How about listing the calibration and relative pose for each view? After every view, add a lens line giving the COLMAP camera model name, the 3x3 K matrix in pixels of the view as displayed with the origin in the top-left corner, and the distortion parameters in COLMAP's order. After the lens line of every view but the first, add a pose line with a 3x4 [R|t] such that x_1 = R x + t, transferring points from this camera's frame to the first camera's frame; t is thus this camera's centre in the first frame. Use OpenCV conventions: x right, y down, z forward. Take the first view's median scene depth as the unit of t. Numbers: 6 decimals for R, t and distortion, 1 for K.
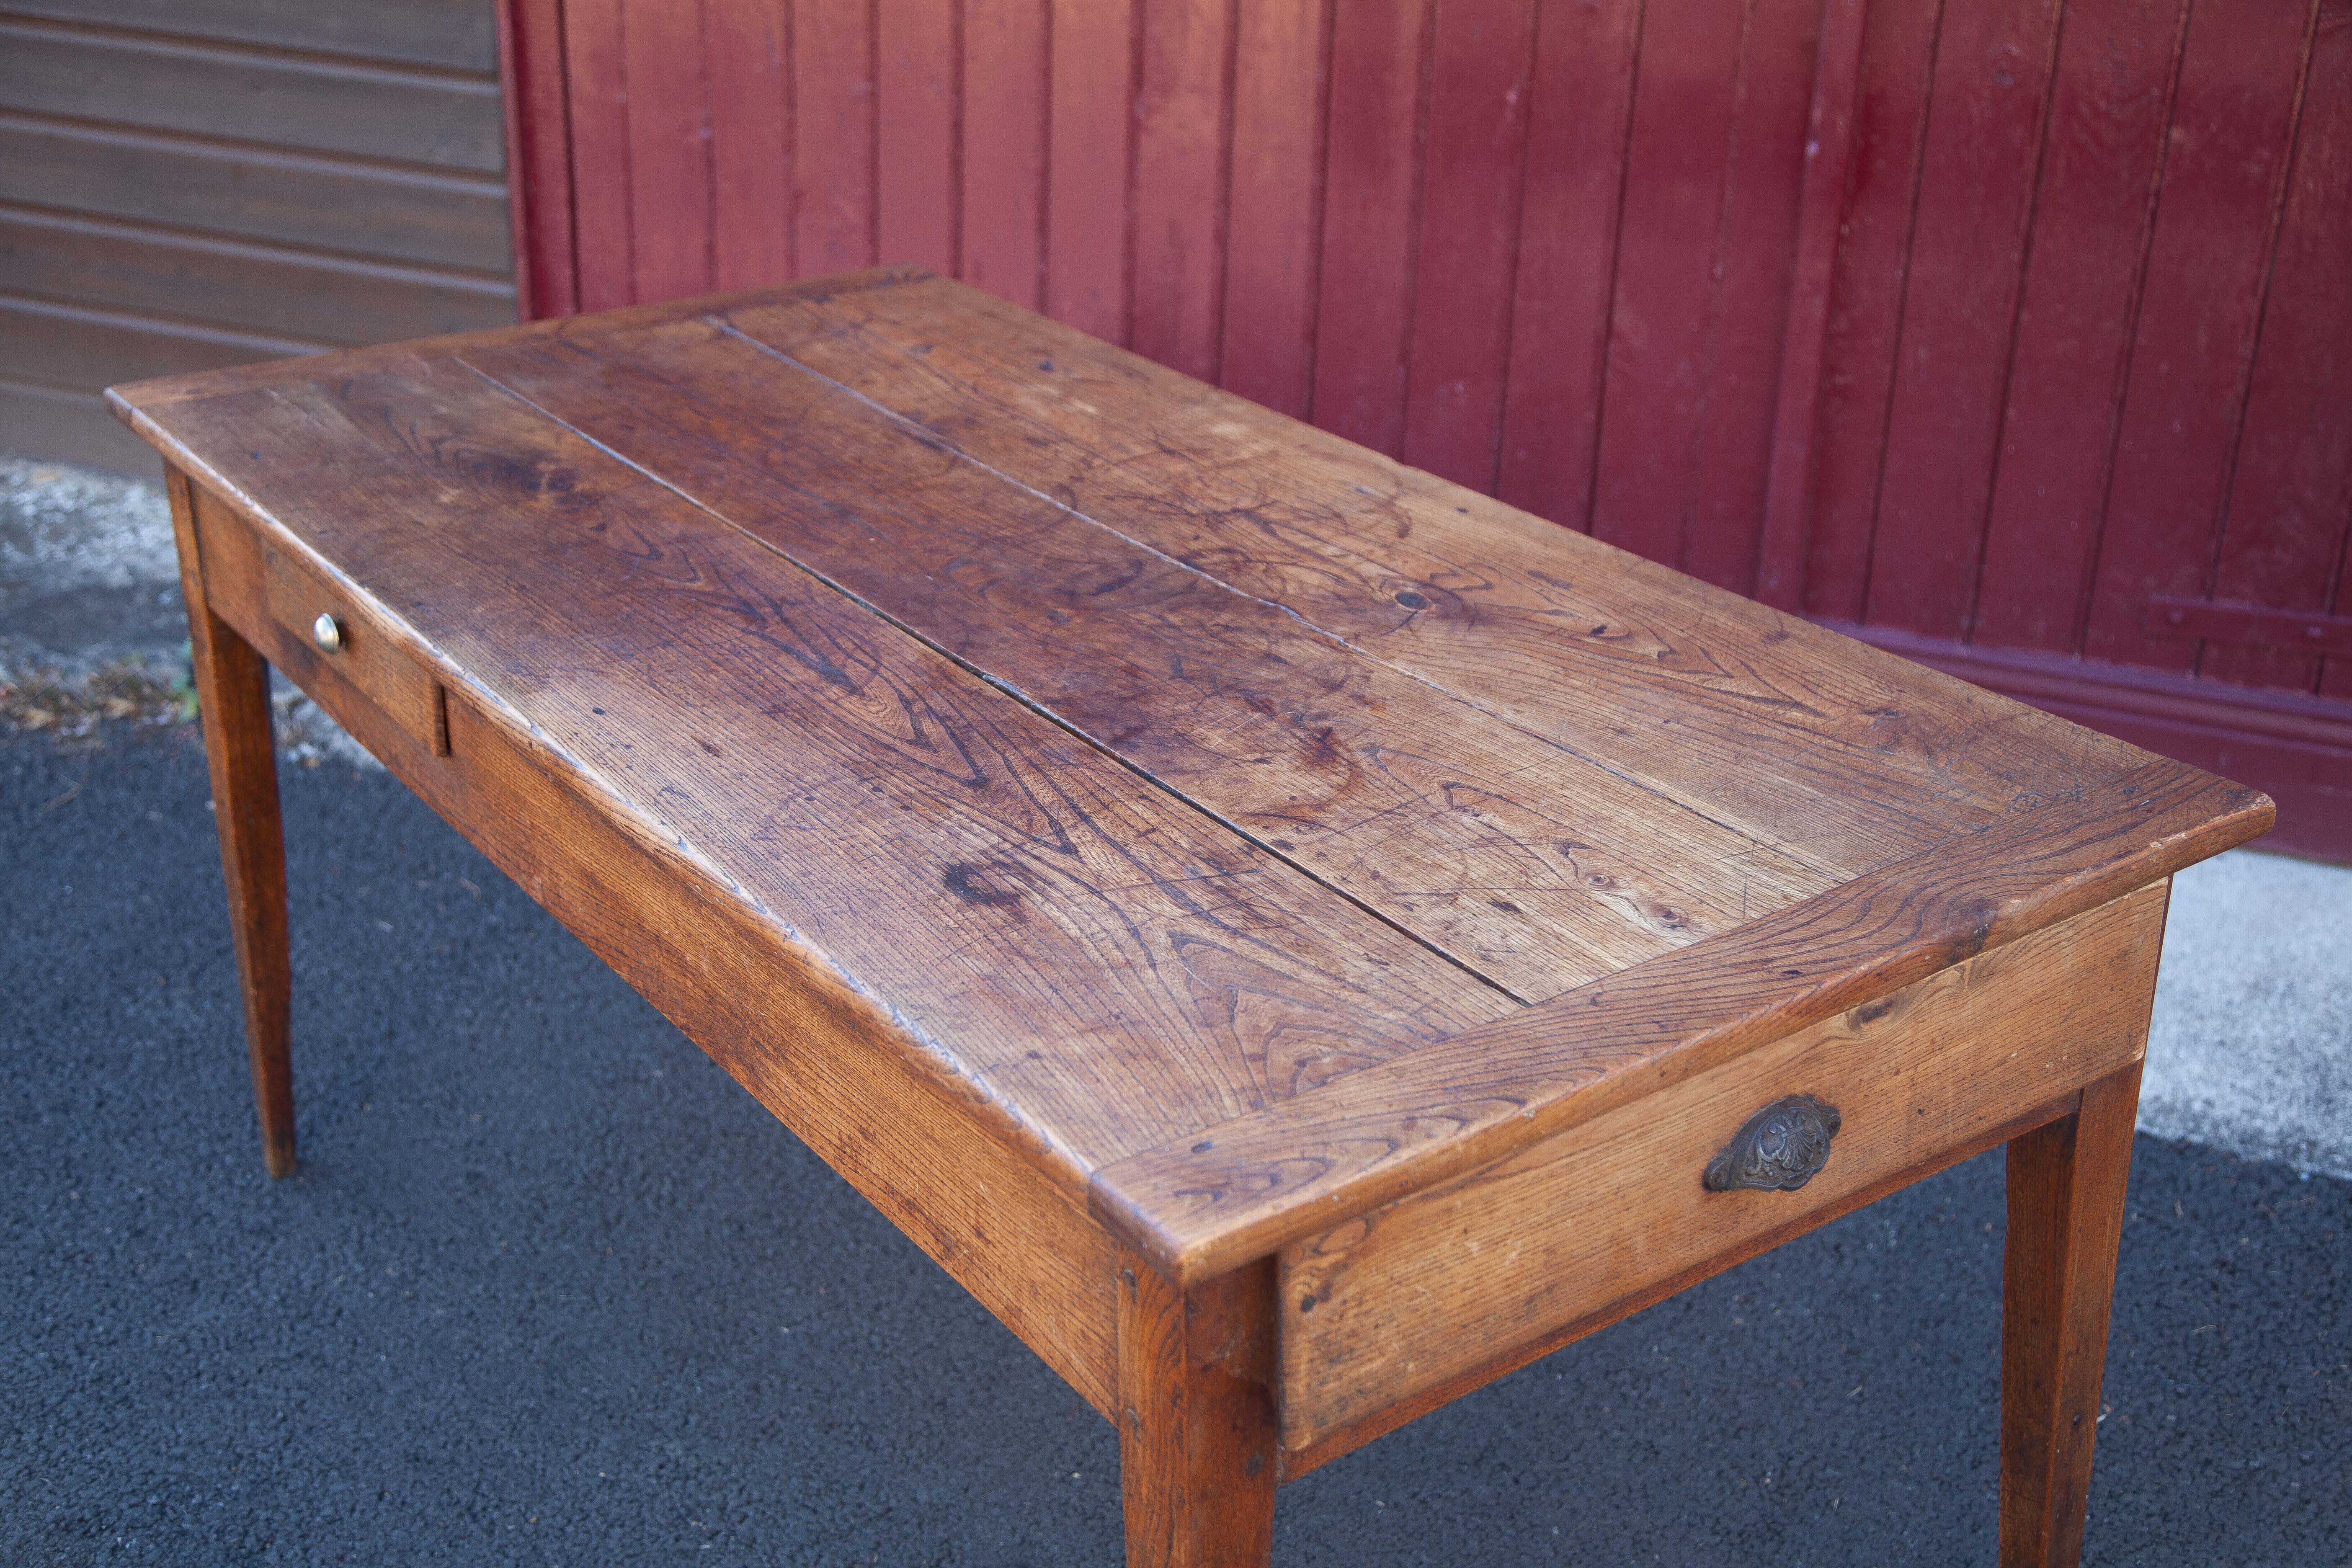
lens RADIAL K [[2815.1, 0, 1166.8], [0, 2815.1, 793.5], [0, 0, 1]] dist [0.091098, 0.000000]
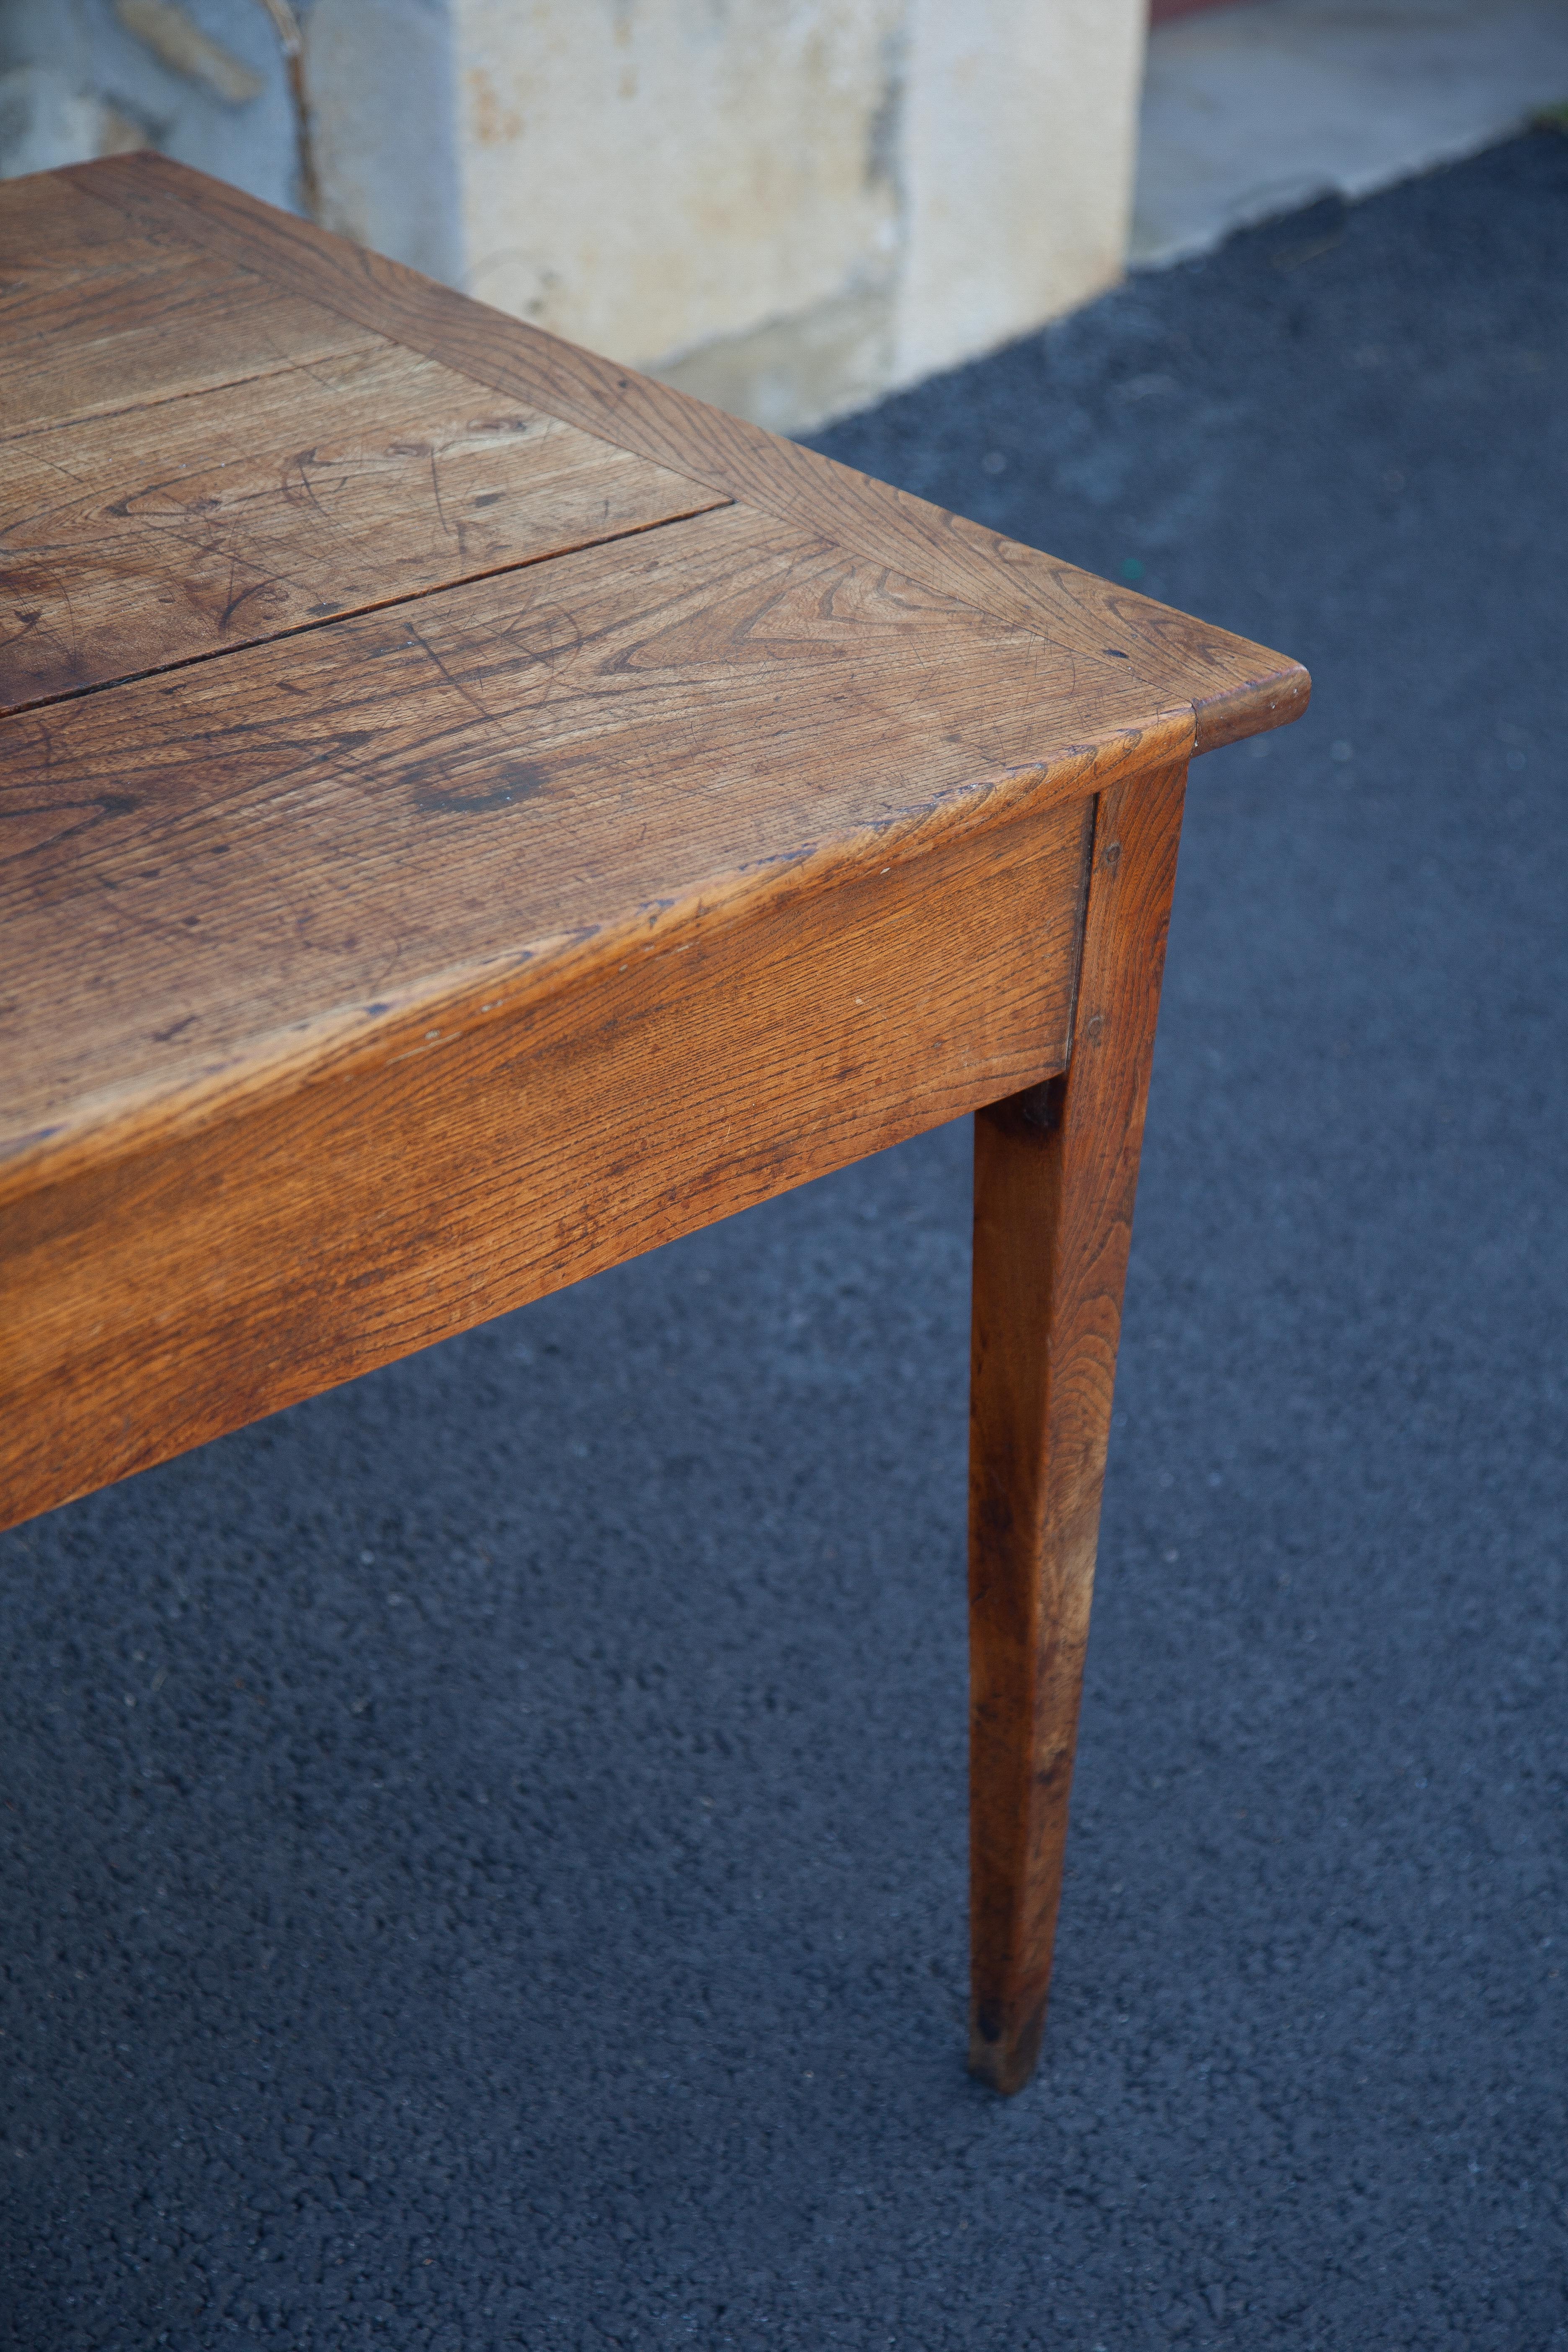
lens RADIAL K [[4366.5, 0, 716.4], [0, 4366.5, 1160.8], [0, 0, 1]] dist [0.264804, 0.000000]
pose [[-0.135178, -0.501454, 0.854559, -1.024610], [0.370444, 0.774350, 0.512985, -0.420460], [-0.918966, 0.385911, 0.081085, 0.895718]]
